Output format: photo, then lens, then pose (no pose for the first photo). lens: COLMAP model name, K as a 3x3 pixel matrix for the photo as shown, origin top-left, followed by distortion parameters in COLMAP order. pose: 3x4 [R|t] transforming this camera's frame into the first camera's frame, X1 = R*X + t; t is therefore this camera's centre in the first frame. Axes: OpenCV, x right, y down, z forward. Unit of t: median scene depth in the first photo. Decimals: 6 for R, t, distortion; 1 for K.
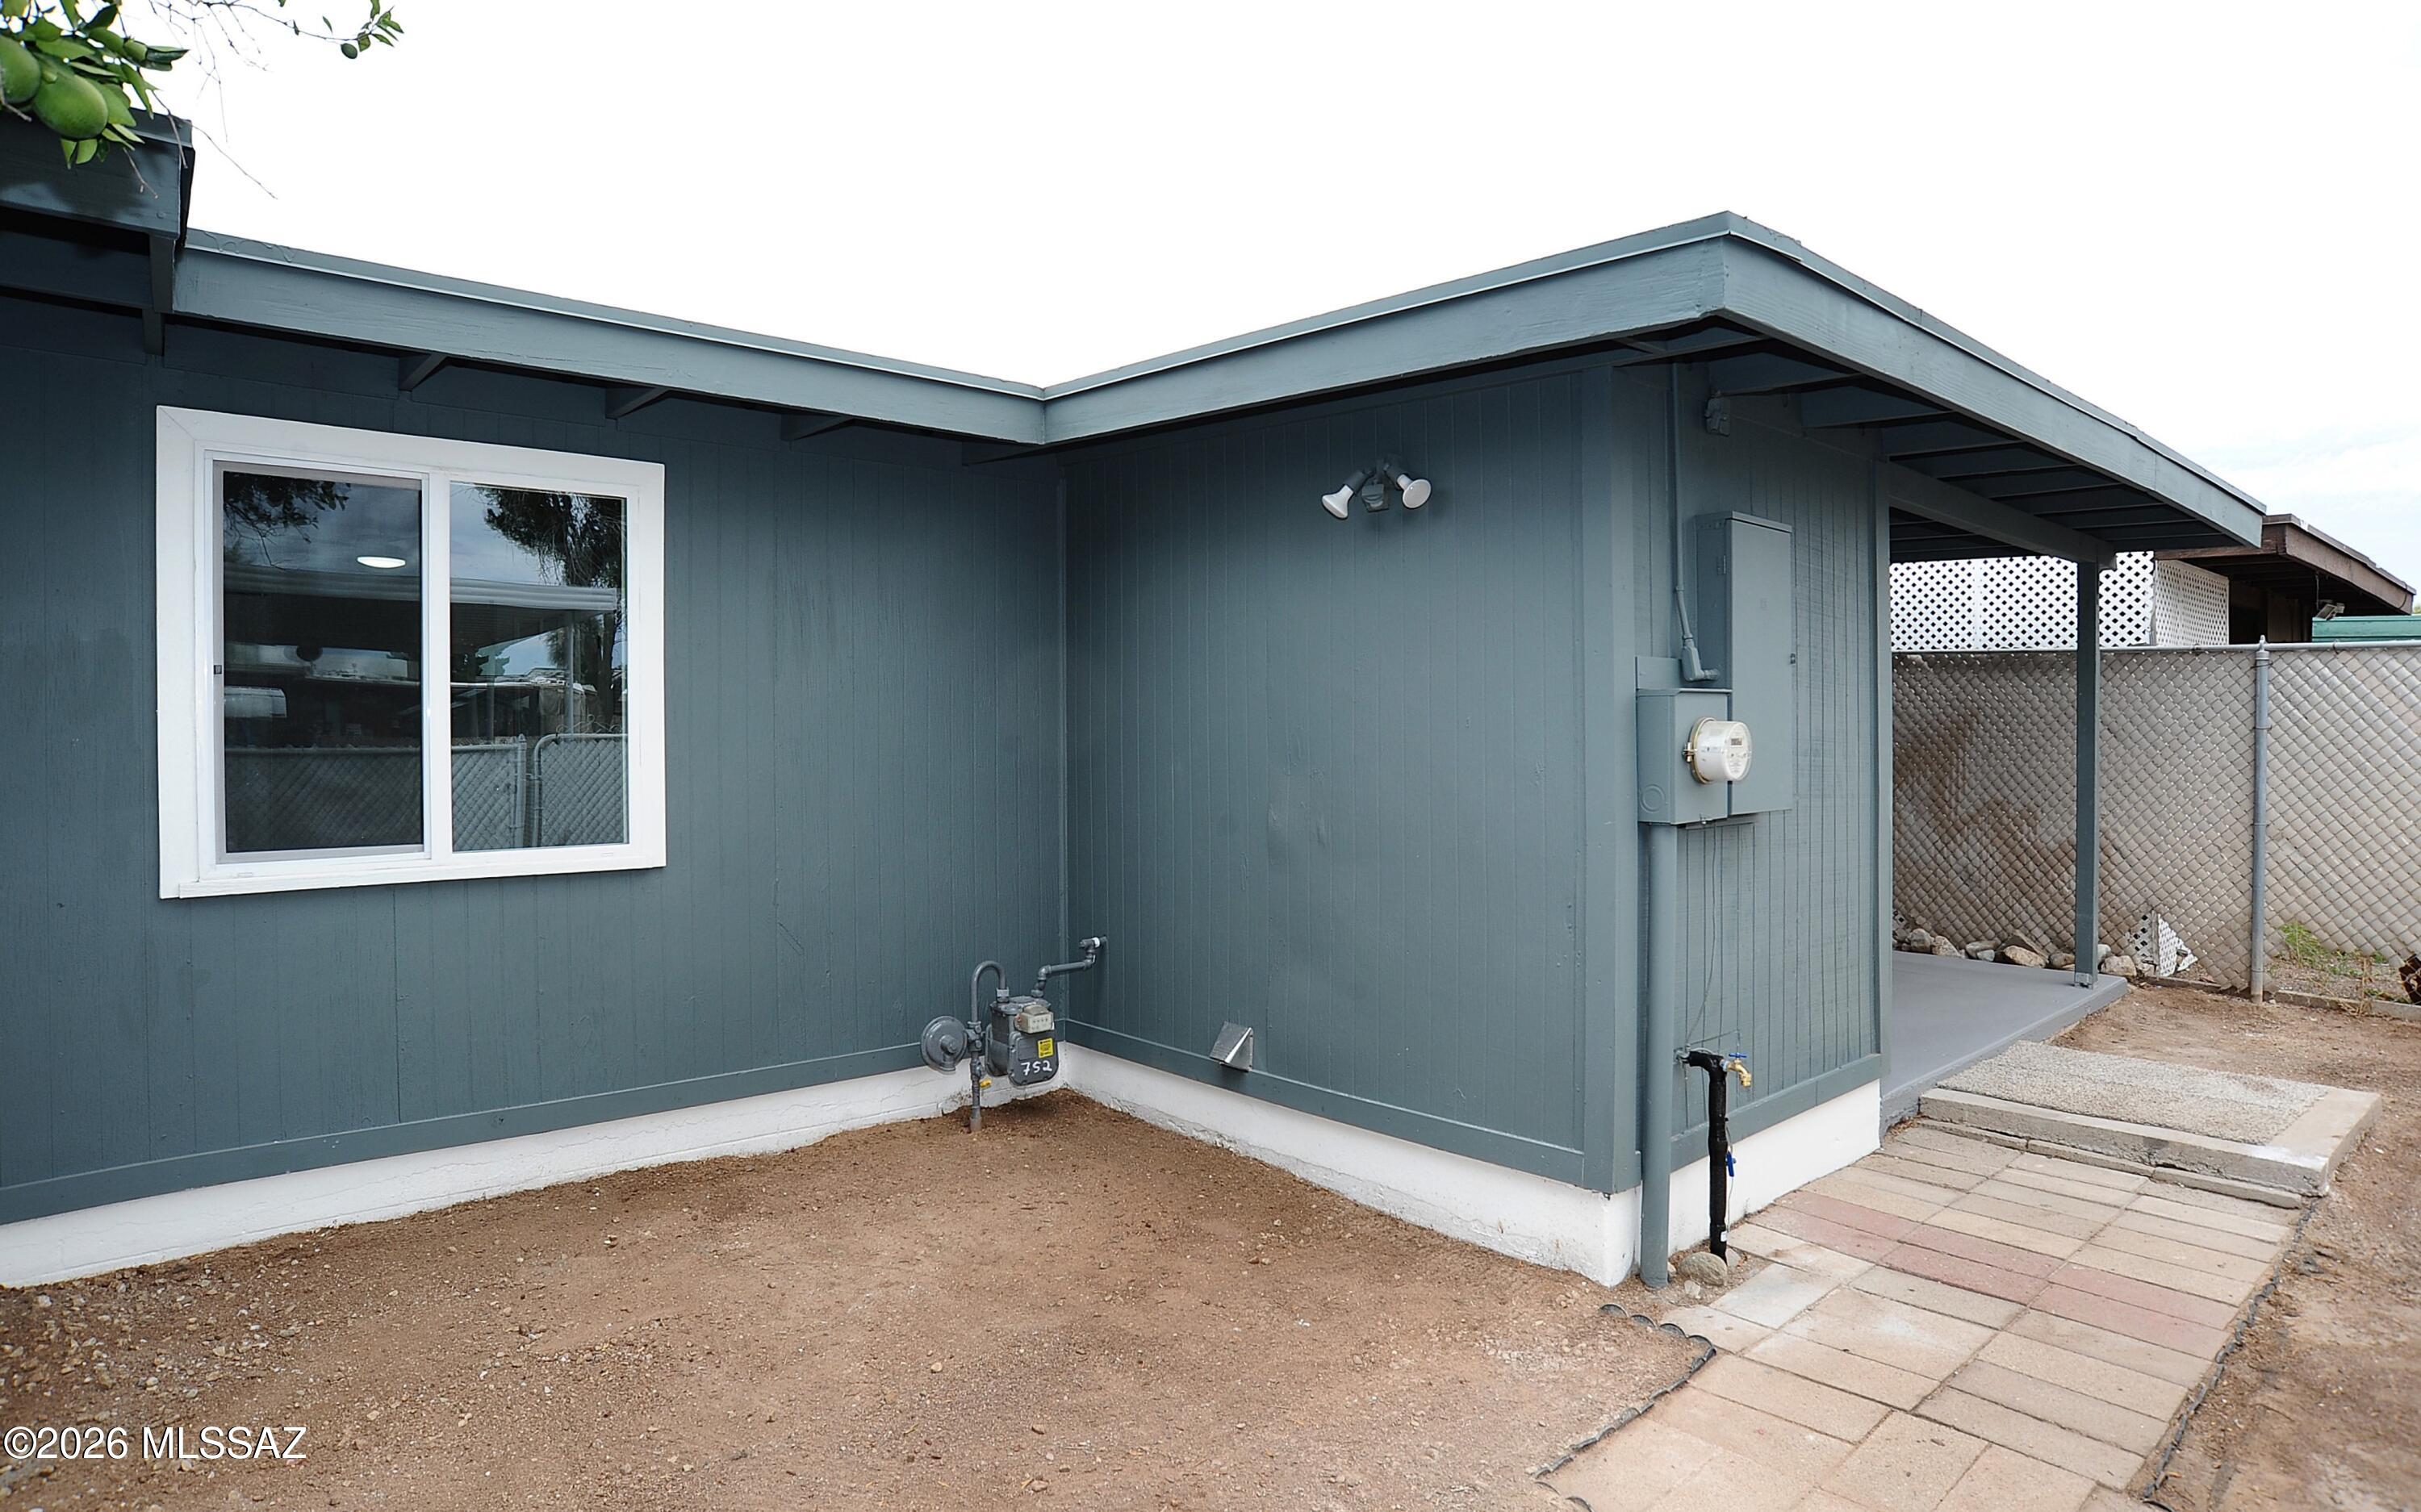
lens RADIAL K [[1272.4, 0, 1210.5], [0, 1272.4, 756.0], [0, 0, 1]] dist [-0.000833, 0.000459]
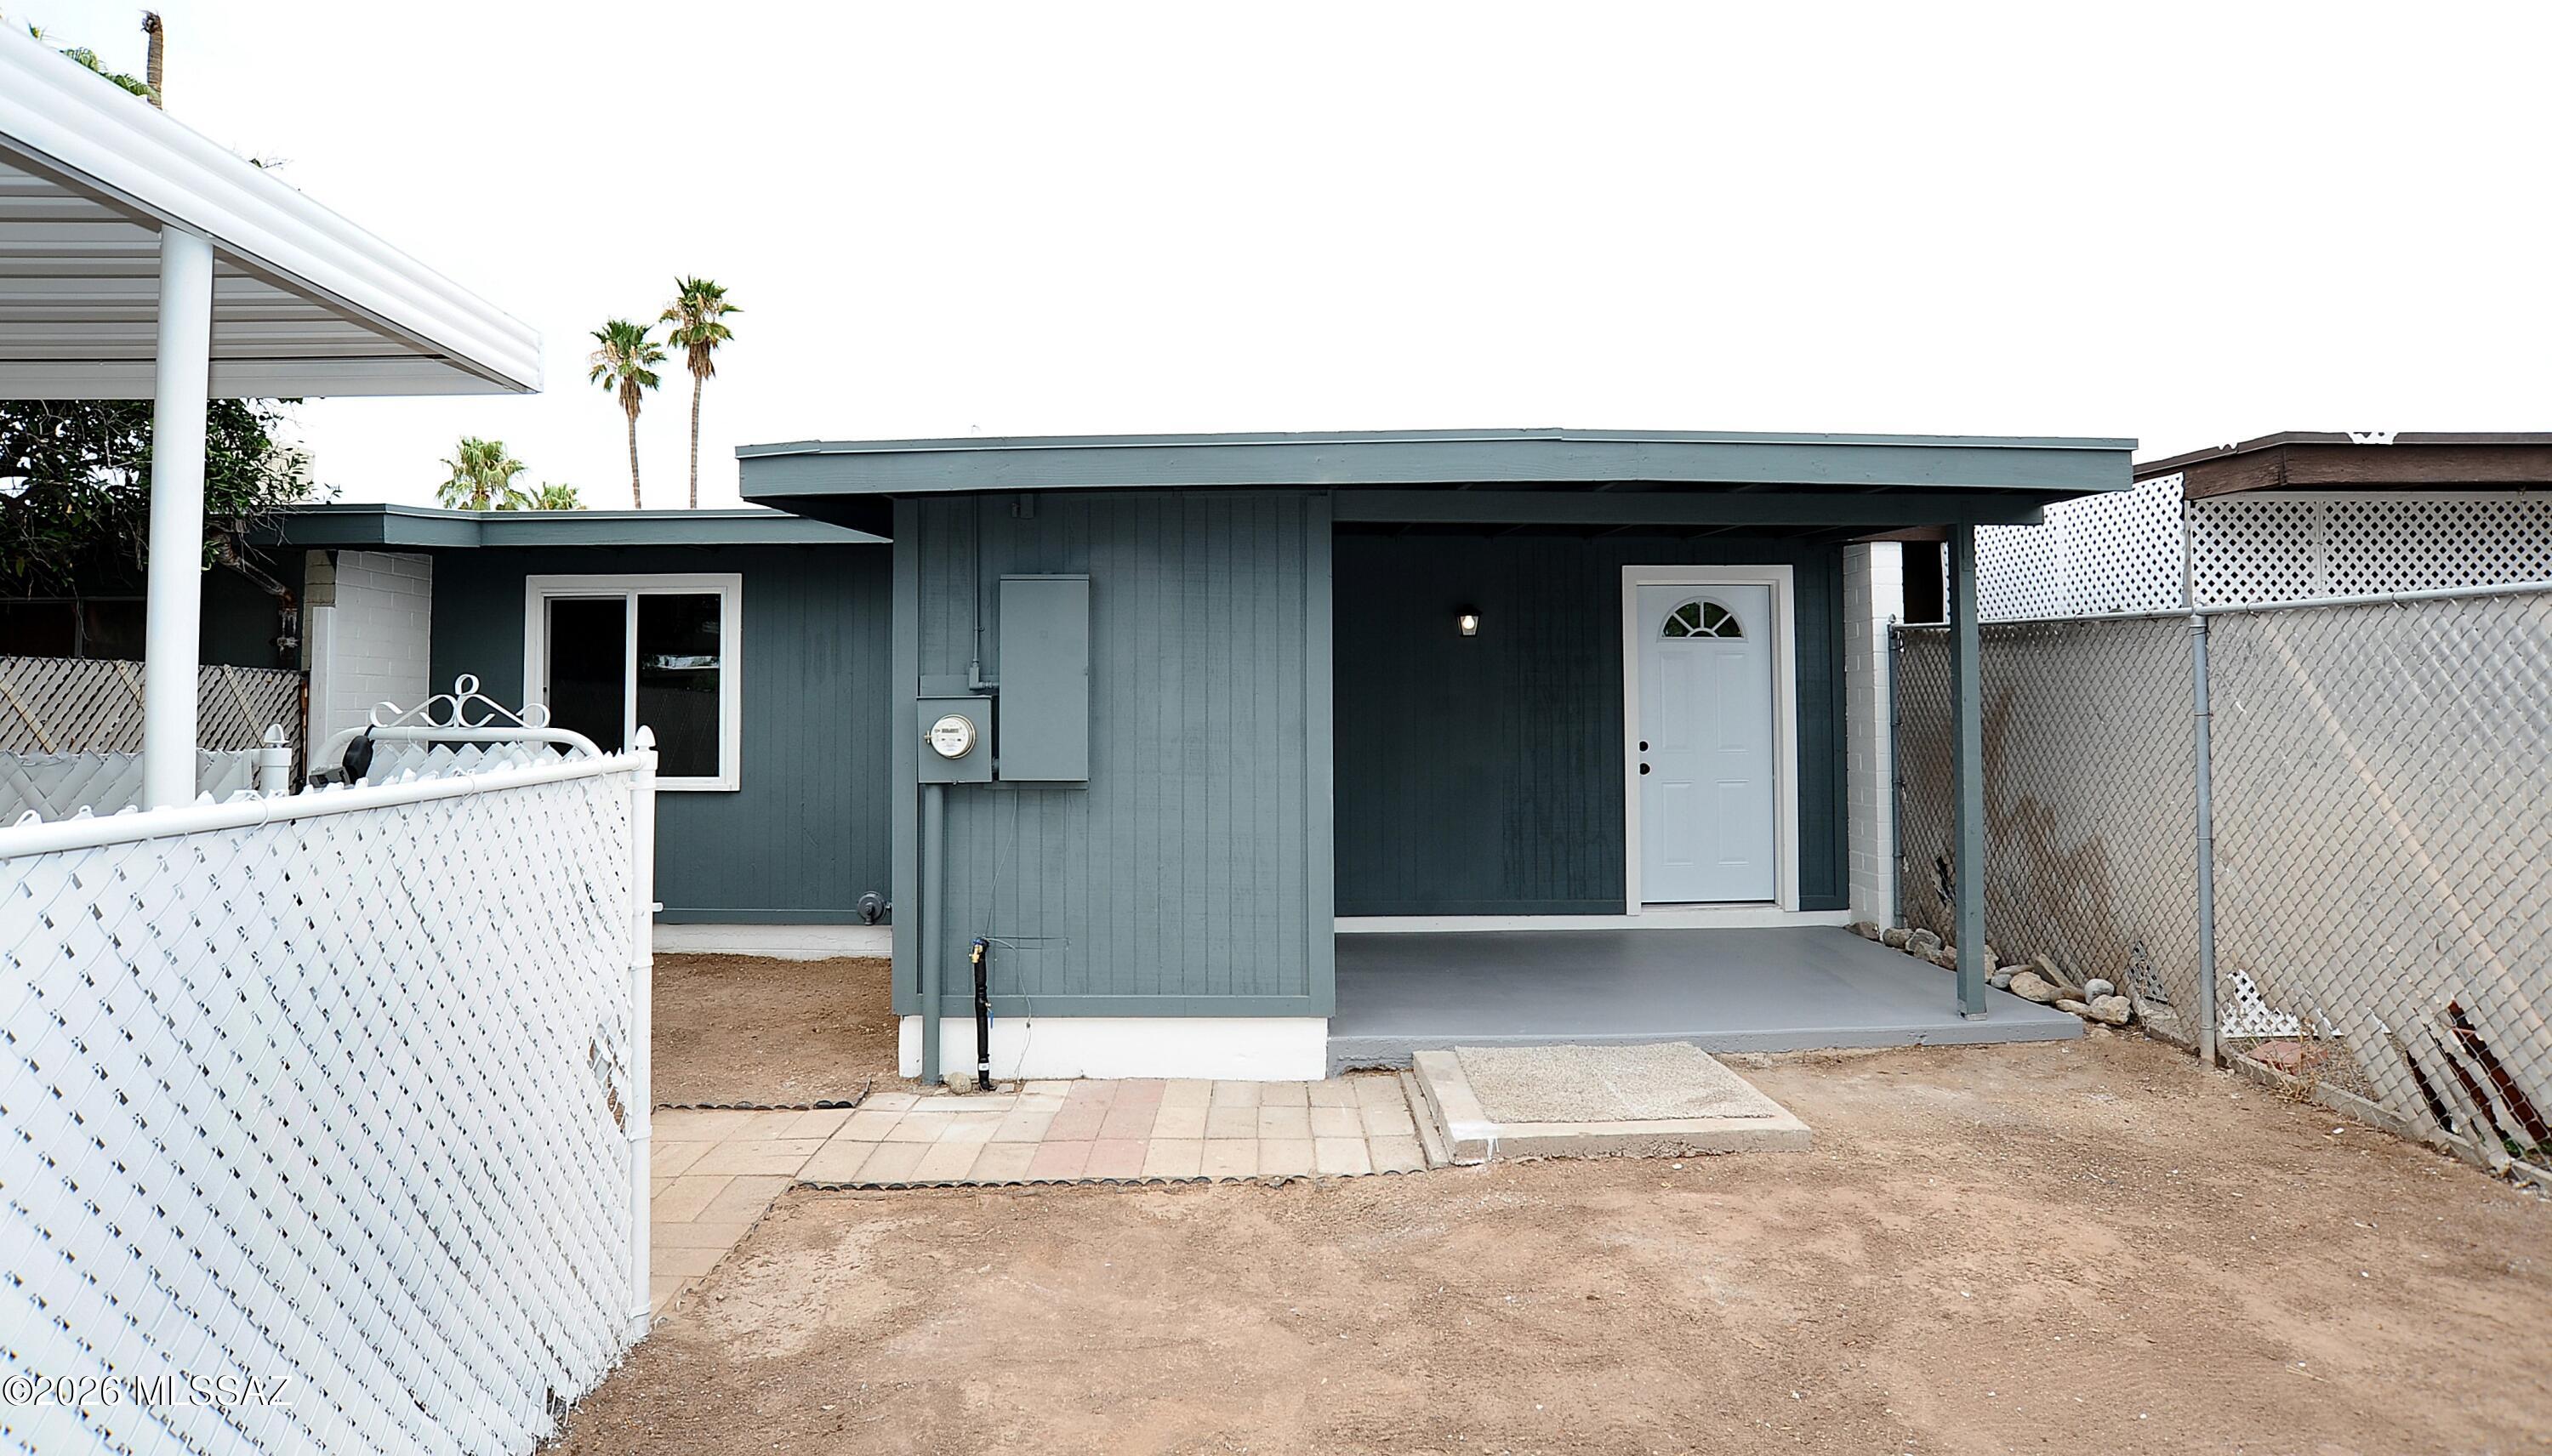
lens RADIAL K [[1314.2, 0, 1246.5], [0, 1314.2, 660.1], [0, 0, 1]] dist [-0.087413, 0.037282]
pose [[0.762966, -0.021832, -0.646069, 1.457951], [-0.008398, 0.999010, -0.043676, -0.027545], [0.646384, 0.038749, 0.762028, 0.040628]]
